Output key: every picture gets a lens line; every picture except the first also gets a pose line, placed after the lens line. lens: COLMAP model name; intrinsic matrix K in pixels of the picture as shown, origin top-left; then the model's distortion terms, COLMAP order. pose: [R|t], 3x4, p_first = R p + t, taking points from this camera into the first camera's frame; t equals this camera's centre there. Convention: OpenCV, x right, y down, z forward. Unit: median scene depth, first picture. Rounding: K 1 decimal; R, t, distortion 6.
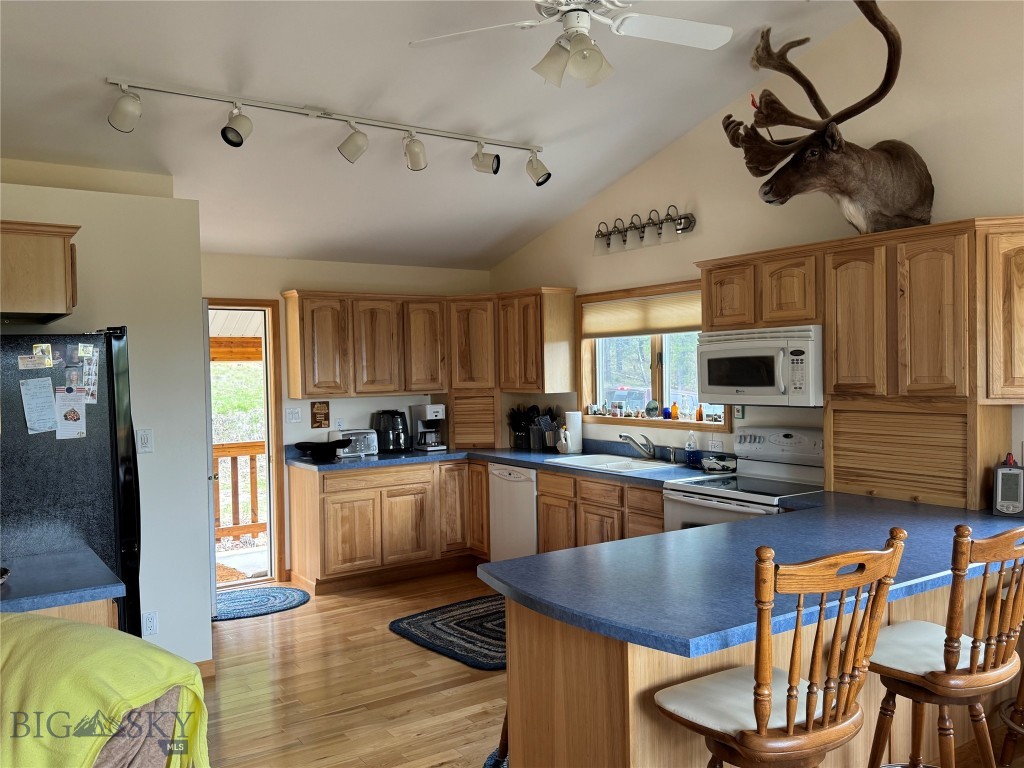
lens RADIAL K [[850.0, 0, 512.0], [0, 850.0, 384.0], [0, 0, 1]] dist [0.064493, -0.006463]
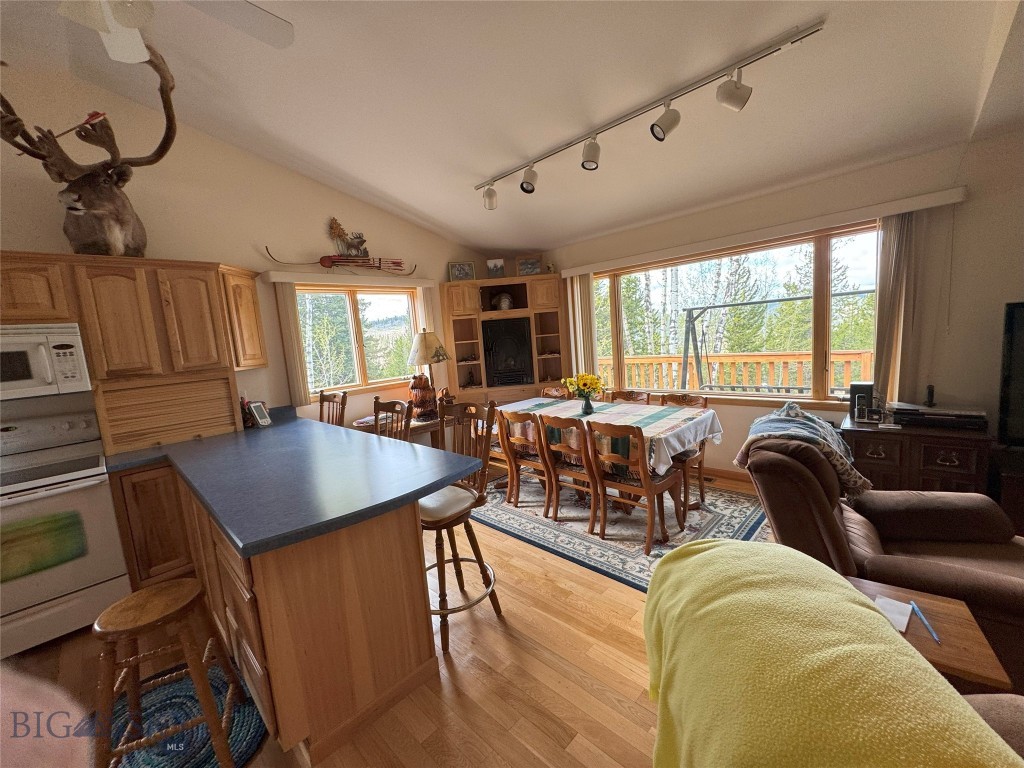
lens RADIAL K [[411.8, 0, 512.0], [0, 411.8, 384.0], [0, 0, 1]] dist [0.000001, 0.000144]
pose [[-0.202251, -0.075602, 0.976411, -0.343331], [0.108571, 0.989139, 0.099077, 0.024639], [-0.973297, 0.126048, -0.191847, 0.529419]]
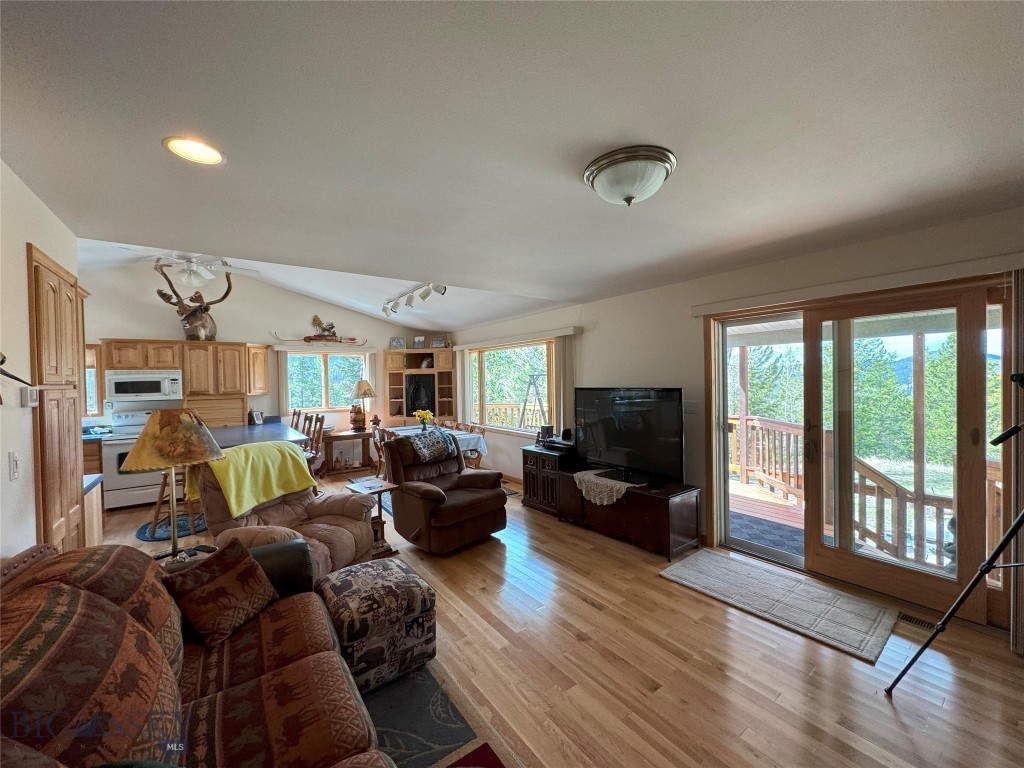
lens RADIAL K [[407.0, 0, 512.0], [0, 407.0, 384.0], [0, 0, 1]] dist [-0.003605, 0.000903]
pose [[-0.035023, 0.015466, 0.999267, -1.000489], [0.044992, 0.998891, -0.013883, 0.043412], [-0.998373, 0.044473, -0.035680, -0.019192]]
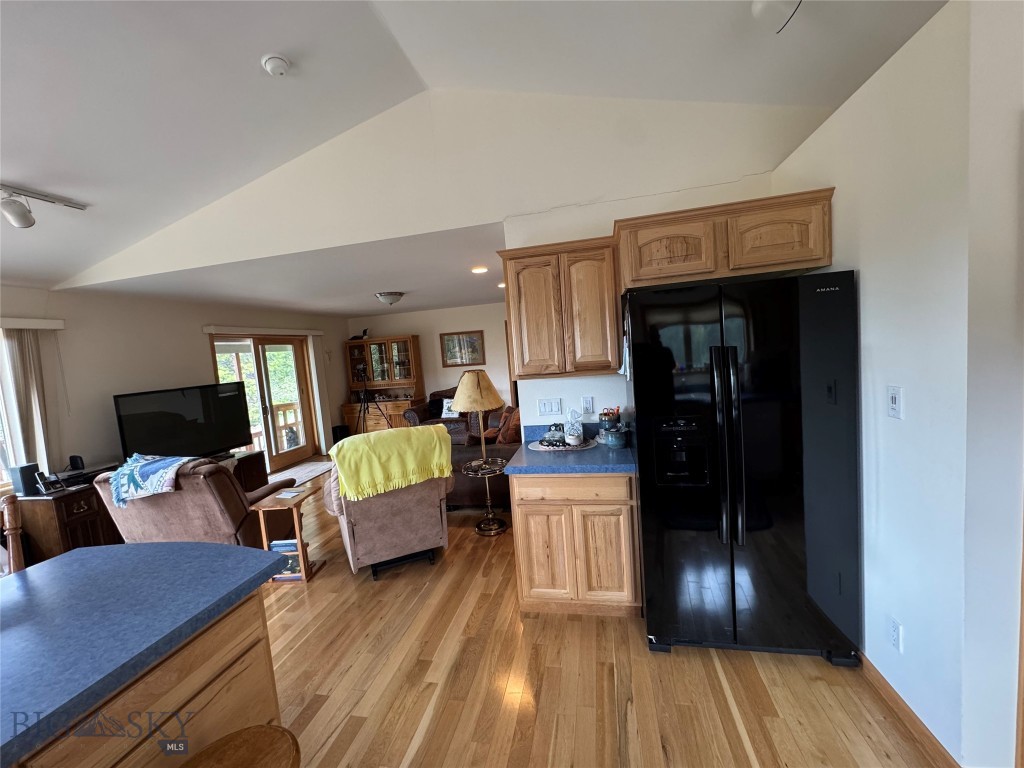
lens RADIAL K [[407.0, 0, 512.0], [0, 407.0, 384.0], [0, 0, 1]] dist [-0.003605, 0.000903]
pose [[-0.711947, 0.141207, -0.687890, 0.051058], [0.080538, 0.989529, 0.119773, -0.017502], [0.697600, 0.029871, -0.715864, 1.035043]]
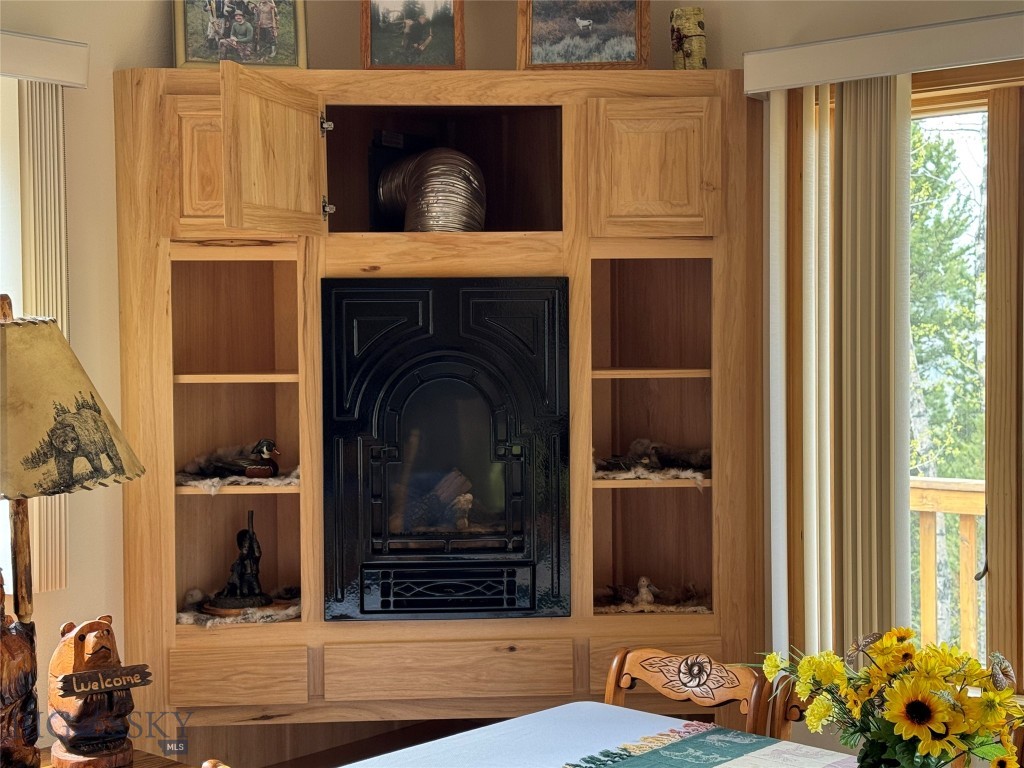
lens RADIAL K [[1601.9, 0, 512.0], [0, 1601.9, 384.0], [0, 0, 1]] dist [0.153544, 0.024902]
pose [[-0.254992, -0.009098, 0.966900, -0.073459], [0.038753, 0.999056, 0.019621, 0.000357], [-0.966166, 0.042473, -0.254399, 0.495675]]
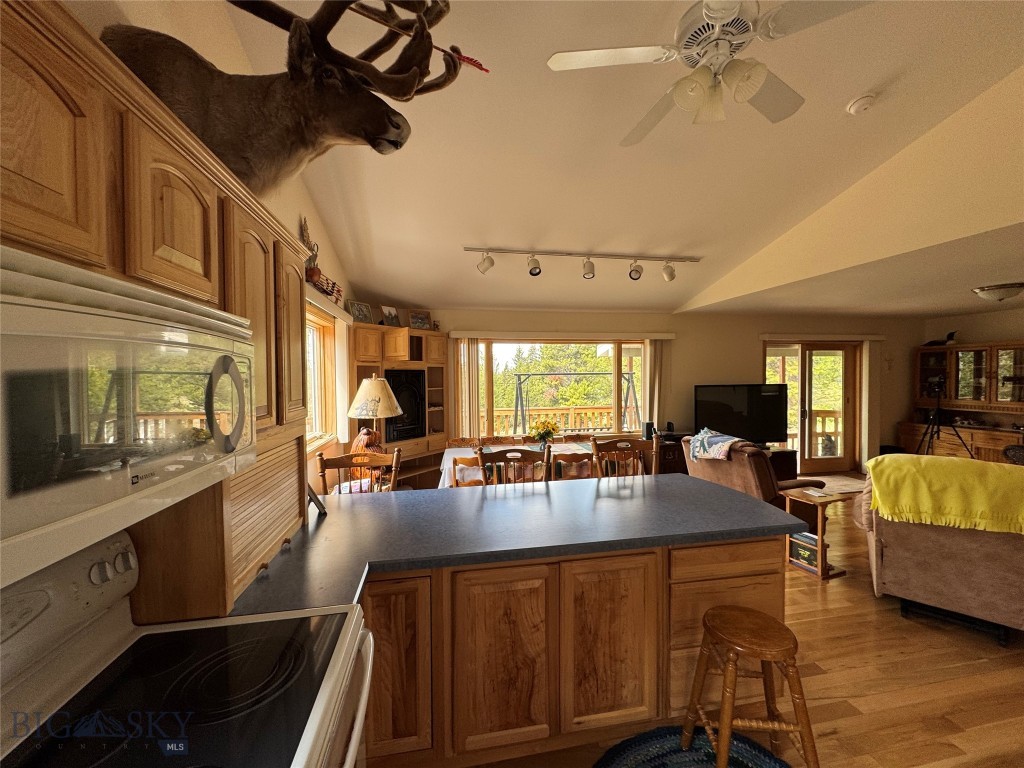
lens RADIAL K [[407.0, 0, 512.0], [0, 407.0, 384.0], [0, 0, 1]] dist [-0.003605, 0.000903]
pose [[-0.918116, 0.024781, 0.395537, 0.085269], [0.042292, 0.998470, 0.035612, -0.029650], [-0.394050, 0.049424, -0.917759, 1.177336]]
